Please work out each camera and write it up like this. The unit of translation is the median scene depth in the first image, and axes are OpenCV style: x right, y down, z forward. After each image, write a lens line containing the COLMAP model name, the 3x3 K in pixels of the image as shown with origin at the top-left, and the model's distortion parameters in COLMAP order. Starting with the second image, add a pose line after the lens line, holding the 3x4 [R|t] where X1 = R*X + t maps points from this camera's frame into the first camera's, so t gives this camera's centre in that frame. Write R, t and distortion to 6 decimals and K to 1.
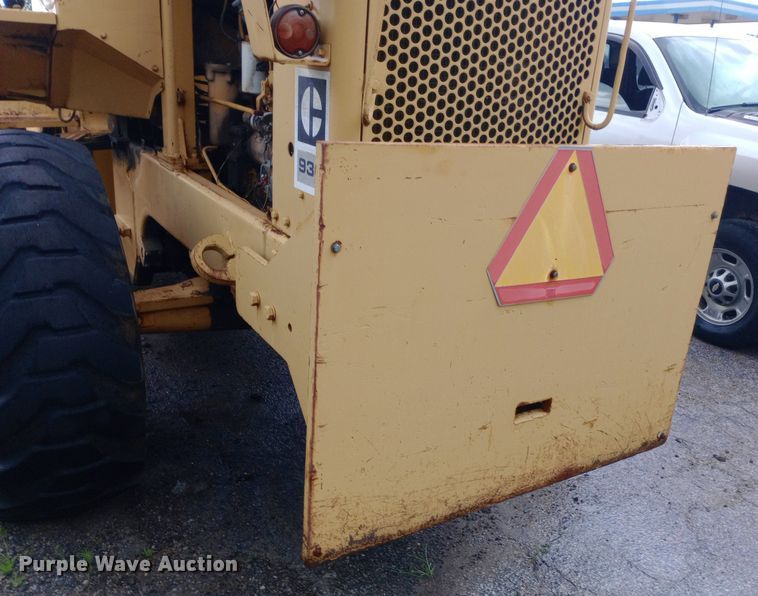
lens RADIAL K [[676.7, 0, 419.4], [0, 676.7, 306.8], [0, 0, 1]] dist [0.108796, -0.173437]
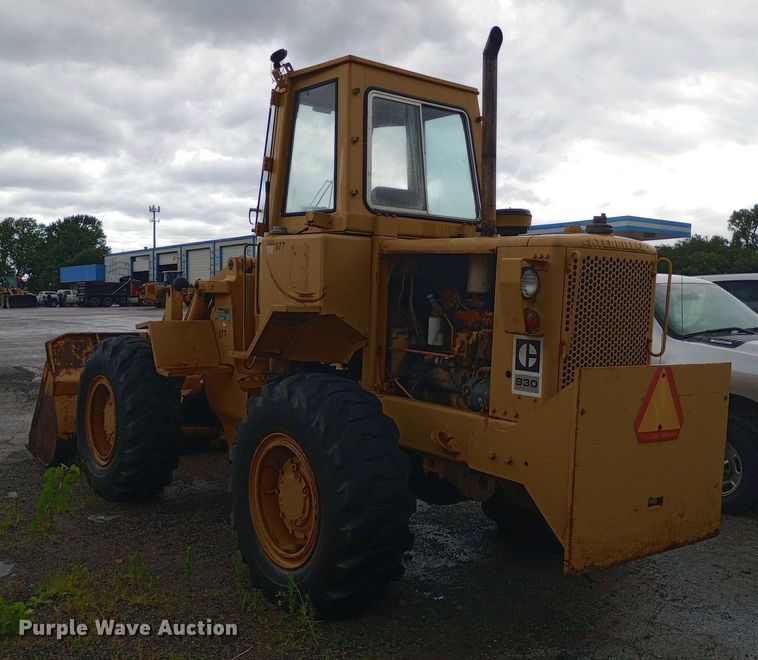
lens RADIAL K [[798.4, 0, 381.3], [0, 798.4, 333.9], [0, 0, 1]] dist [0.105113, -0.228310]
pose [[0.995678, -0.048720, 0.079071, -0.726408], [0.068882, 0.958450, -0.276821, 0.265135], [-0.062298, 0.281071, 0.957663, -1.191770]]
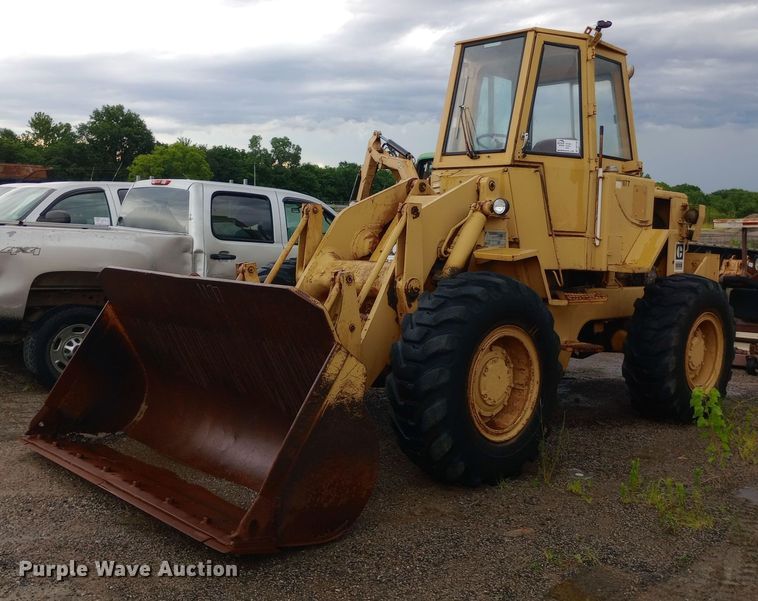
lens RADIAL K [[803.7, 0, 381.2], [0, 803.7, 273.8], [0, 0, 1]] dist [0.100496, -0.243401]
pose [[-0.177714, -0.137489, 0.974430, -4.312794], [0.278018, 0.942840, 0.183735, -1.454506], [-0.943994, 0.303561, -0.129332, 3.147201]]
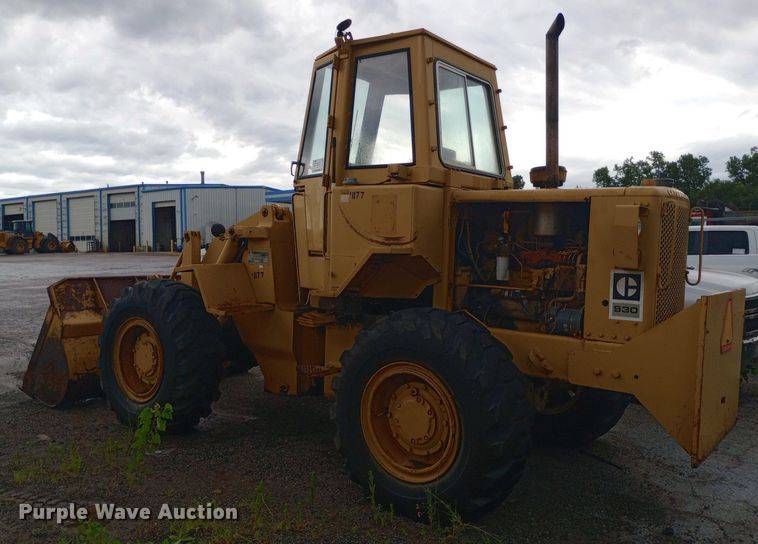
lens RADIAL K [[656.8, 0, 379.0], [0, 656.8, 272.0], [0, 0, 1]] dist [0.092913, -0.159216]
pose [[0.941454, -0.067017, 0.330415, -1.655347], [0.155491, 0.955898, -0.249160, 0.109602], [-0.299145, 0.285949, 0.910355, -0.849889]]
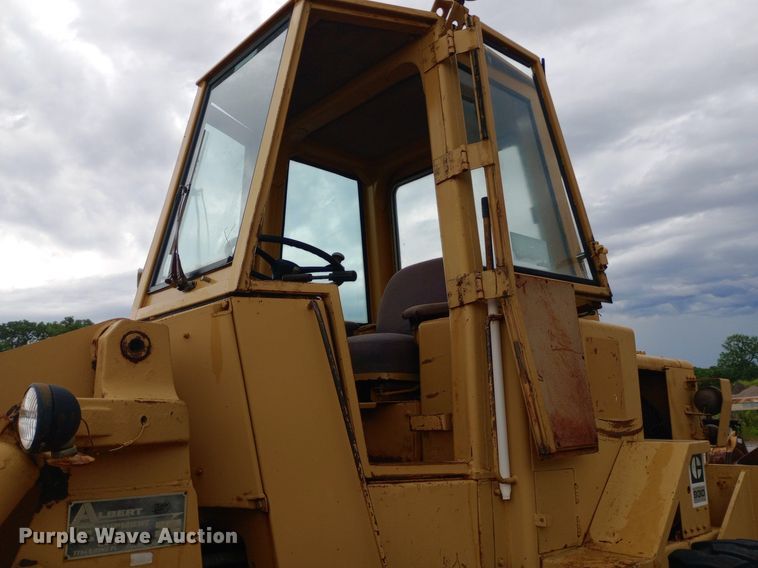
lens RADIAL K [[621.5, 0, 380.5], [0, 621.5, 281.6], [0, 0, 1]] dist [0.083303, -0.142423]
pose [[-0.134793, 0.129625, 0.982358, -1.974196], [0.329136, 0.940972, -0.079003, -0.965623], [-0.934612, 0.312680, -0.169501, 1.981892]]
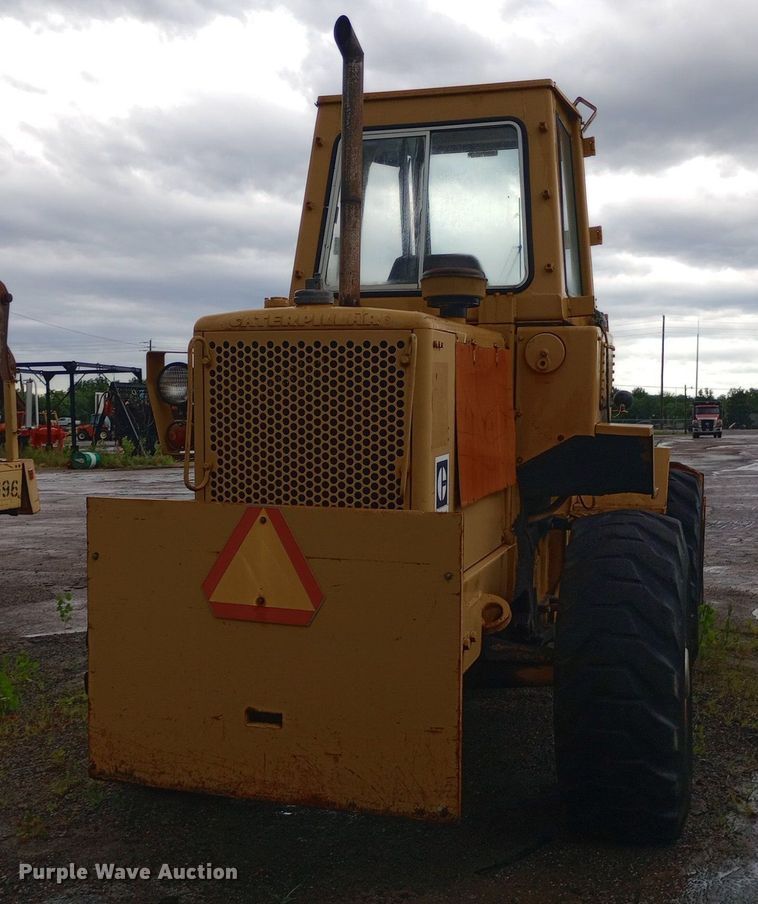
lens RADIAL K [[1104.2, 0, 379.0], [0, 1104.2, 452.0], [0, 0, 1]] dist [0.096095, -0.002548]
pose [[0.626168, -0.029791, -0.779119, 1.815896], [-0.215754, 0.953629, -0.209863, 0.069115], [0.749242, 0.299507, 0.590704, -0.149472]]
